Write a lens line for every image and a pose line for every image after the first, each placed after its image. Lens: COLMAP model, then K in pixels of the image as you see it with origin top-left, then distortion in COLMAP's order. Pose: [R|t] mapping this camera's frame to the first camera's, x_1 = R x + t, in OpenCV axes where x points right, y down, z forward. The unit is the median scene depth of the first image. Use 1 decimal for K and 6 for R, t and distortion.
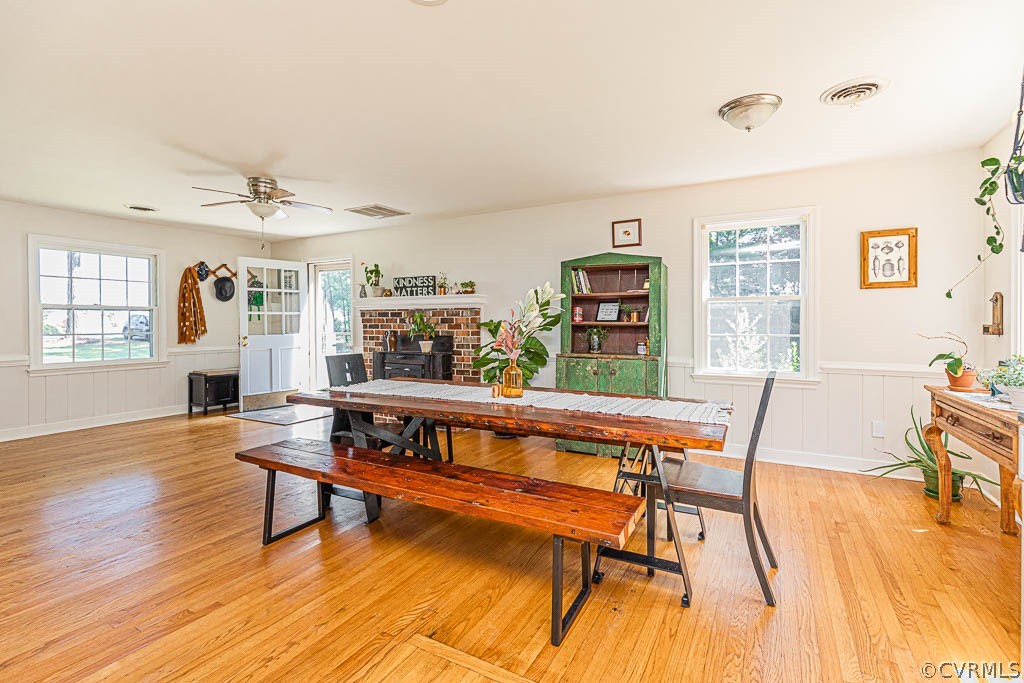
lens RADIAL K [[473.8, 0, 528.1], [0, 473.8, 324.9], [0, 0, 1]] dist [0.001109, 0.000105]
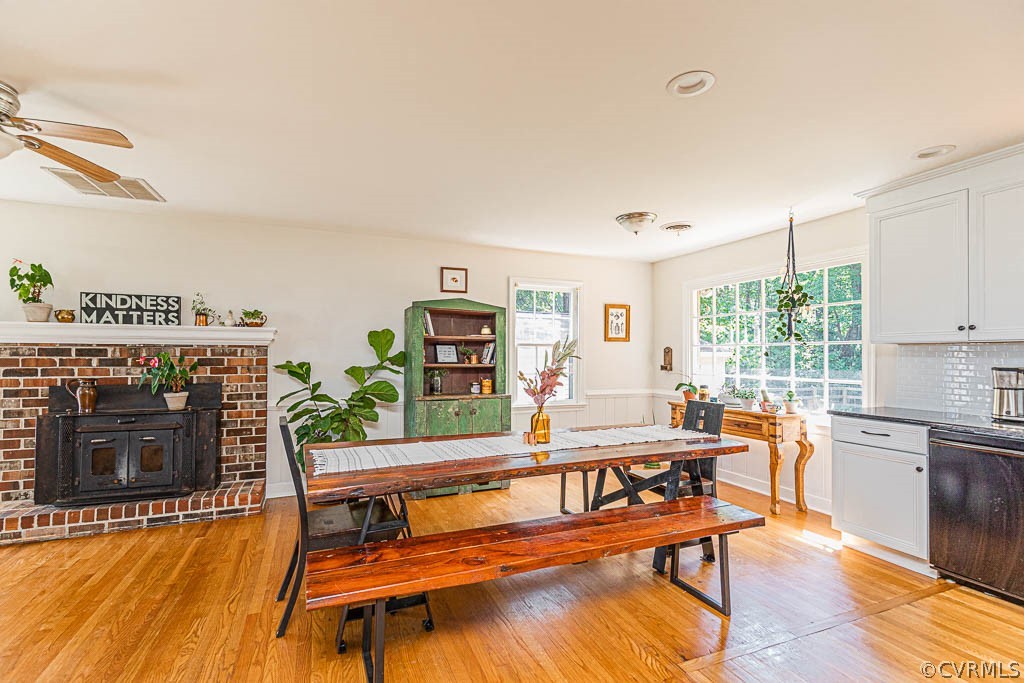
lens RADIAL K [[464.8, 0, 514.2], [0, 464.8, 350.4], [0, 0, 1]] dist [0.001909, 0.000514]
pose [[0.621262, 0.010804, 0.783529, -0.442509], [-0.001755, 0.999922, -0.012397, -0.019089], [-0.783601, 0.006327, 0.621232, 0.209540]]
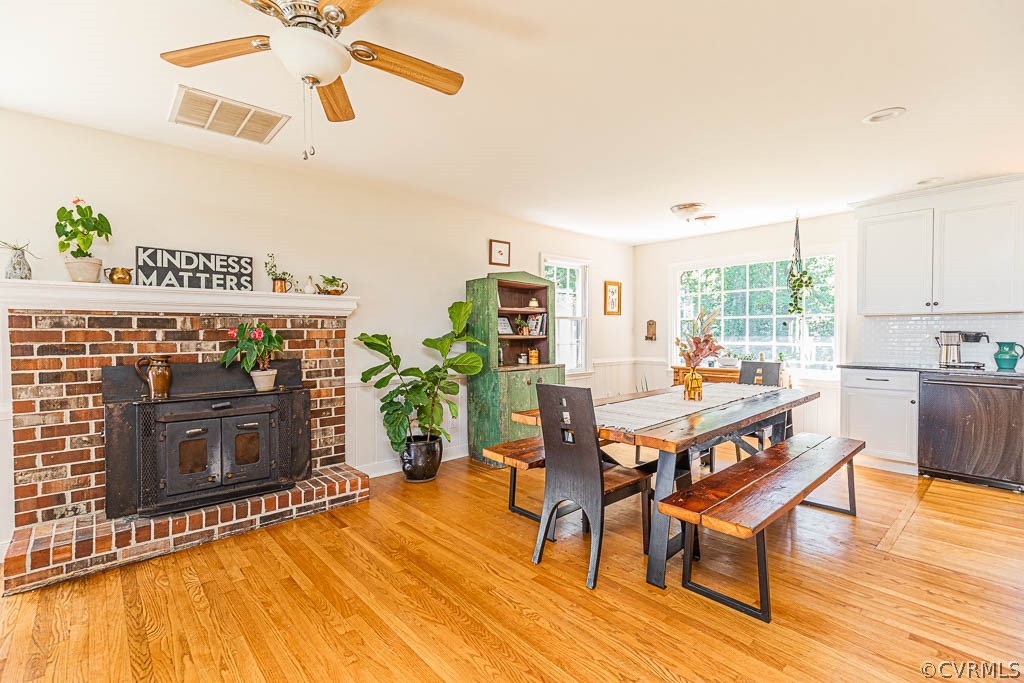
lens RADIAL K [[461.4, 0, 512.0], [0, 461.4, 341.5], [0, 0, 1]] dist [0.001378, 0.000036]
pose [[0.324807, -0.019522, 0.945579, -0.656672], [0.007353, 0.999809, 0.018116, -0.009262], [-0.945752, 0.001069, 0.324889, 0.536496]]
